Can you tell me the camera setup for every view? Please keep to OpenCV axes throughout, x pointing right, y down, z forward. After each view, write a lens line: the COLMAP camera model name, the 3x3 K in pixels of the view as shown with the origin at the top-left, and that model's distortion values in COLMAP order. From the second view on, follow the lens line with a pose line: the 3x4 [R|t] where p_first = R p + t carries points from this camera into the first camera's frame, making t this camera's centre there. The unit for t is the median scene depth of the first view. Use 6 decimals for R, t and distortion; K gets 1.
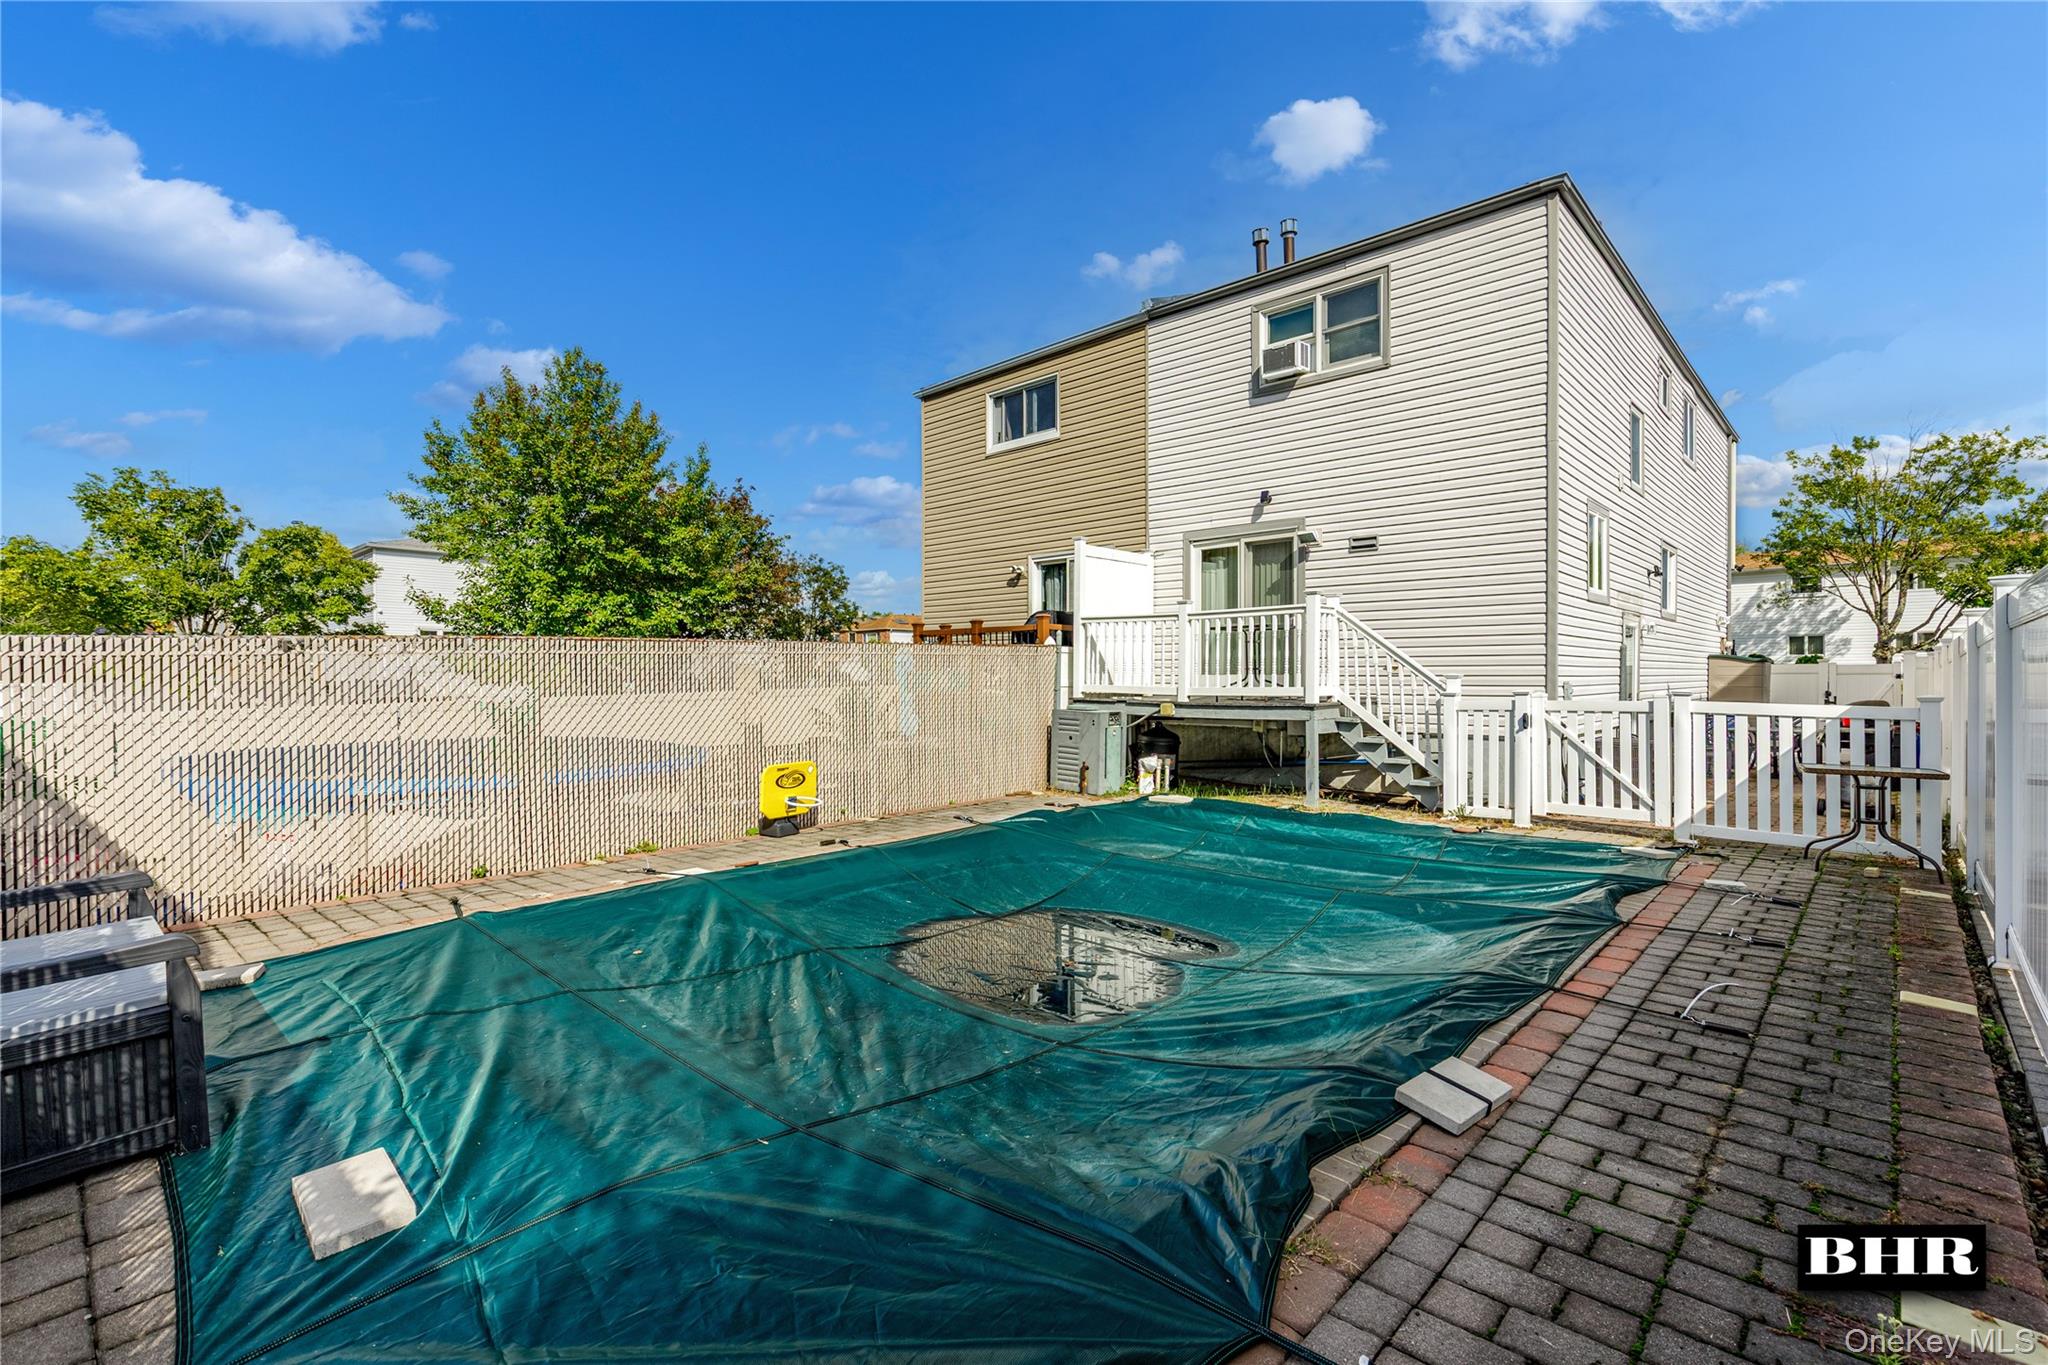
lens RADIAL K [[935.2, 0, 1025.6], [0, 935.2, 688.5], [0, 0, 1]] dist [-0.002834, -0.000462]
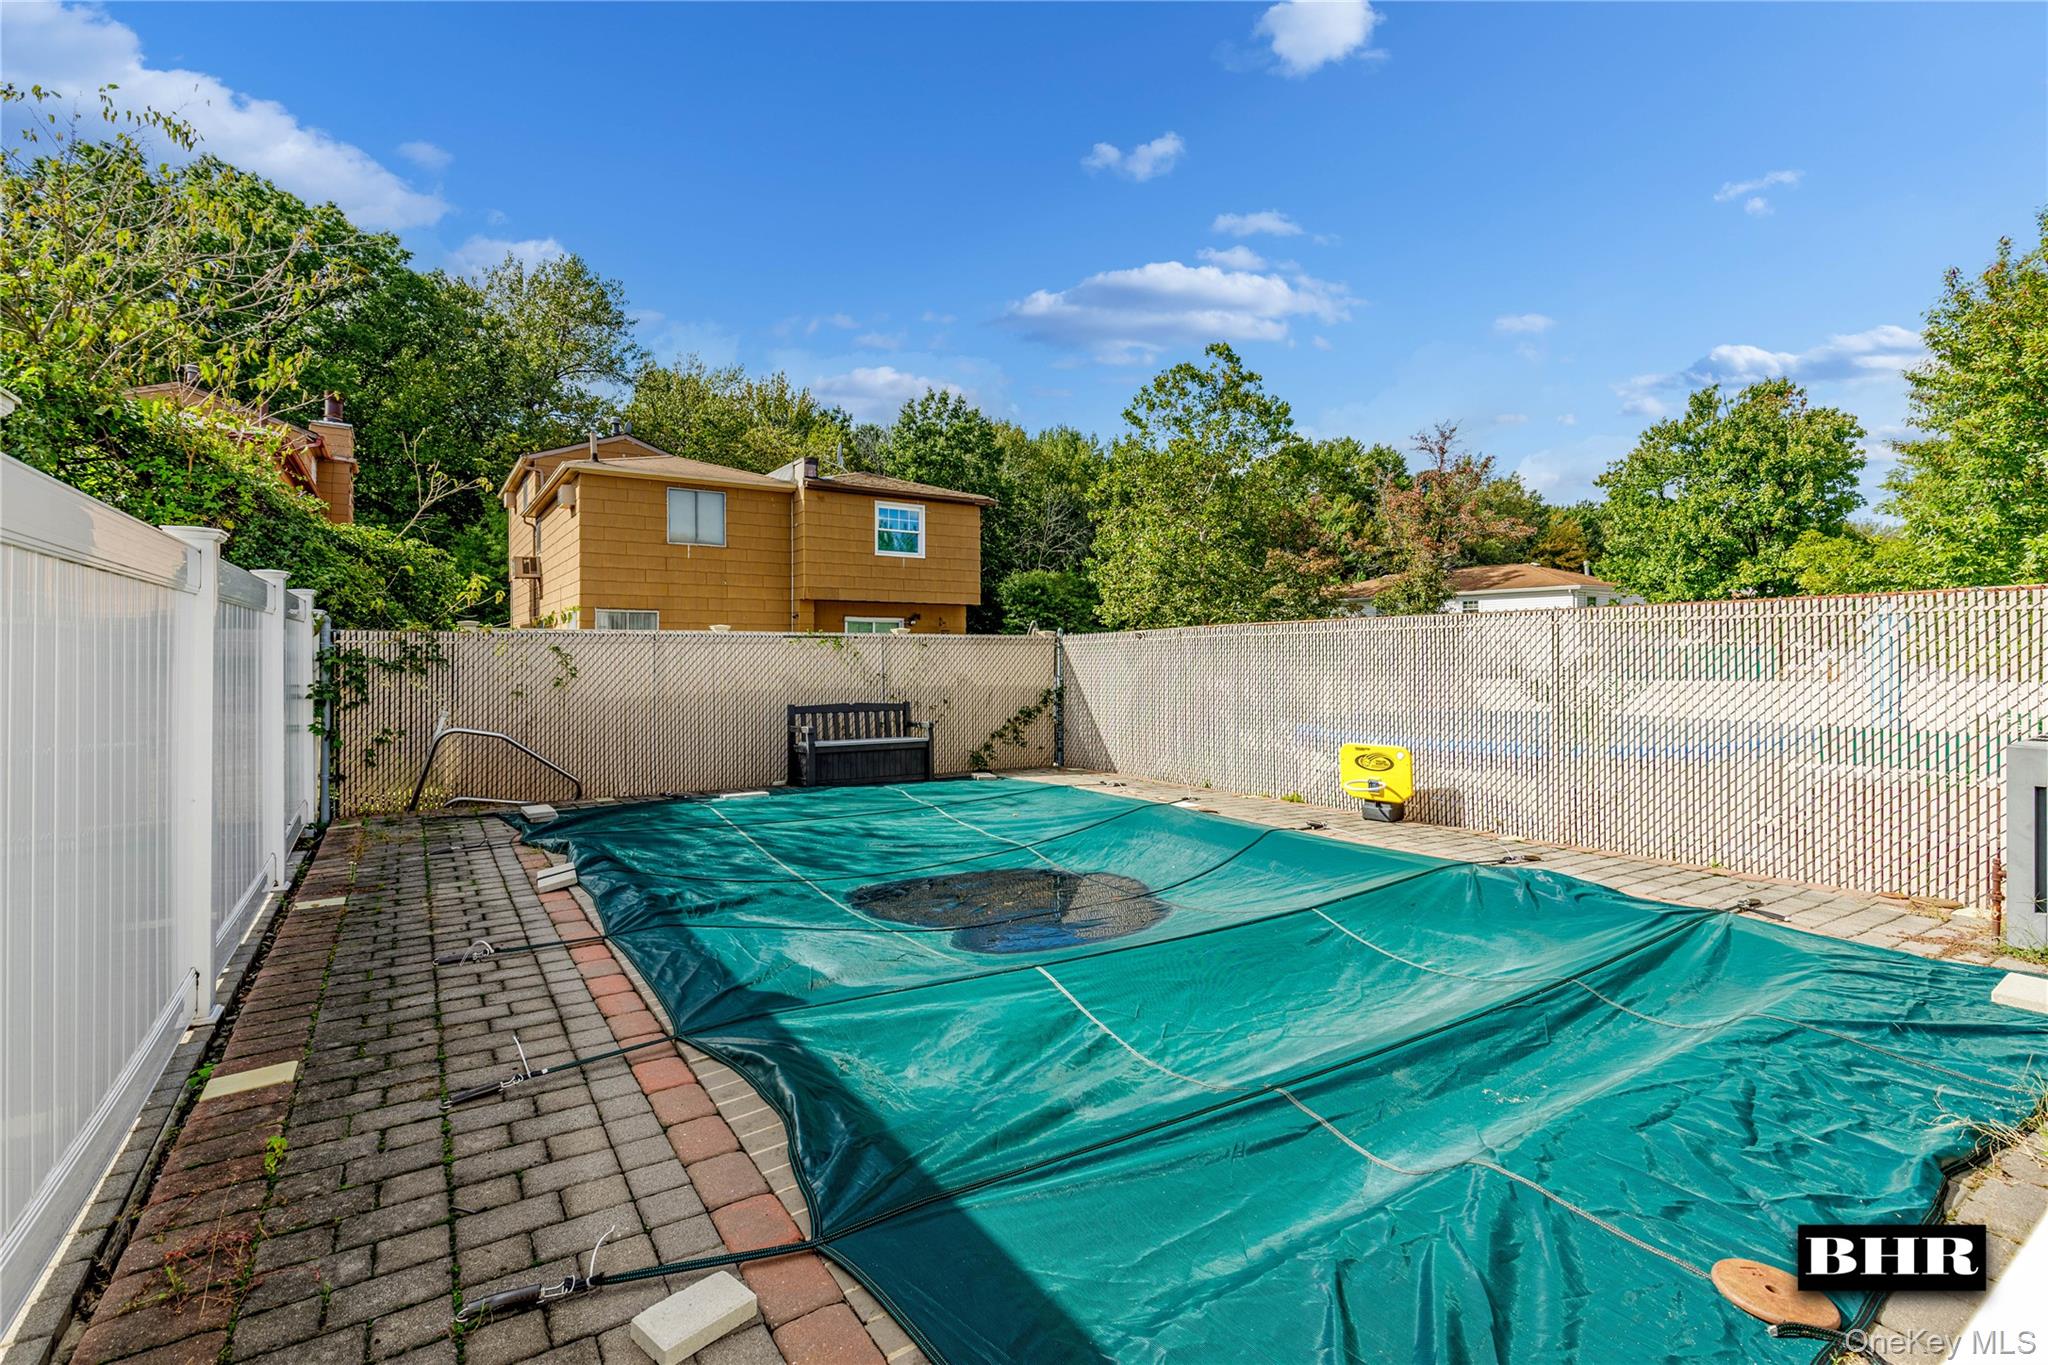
lens RADIAL K [[935.2, 0, 1037.5], [0, 935.2, 642.5], [0, 0, 1]] dist [-0.002834, -0.000462]
pose [[-0.230543, 0.003583, -0.973056, 1.406520], [0.000250, 0.999993, 0.003623, -0.033403], [0.973062, 0.000592, -0.230542, 1.615160]]
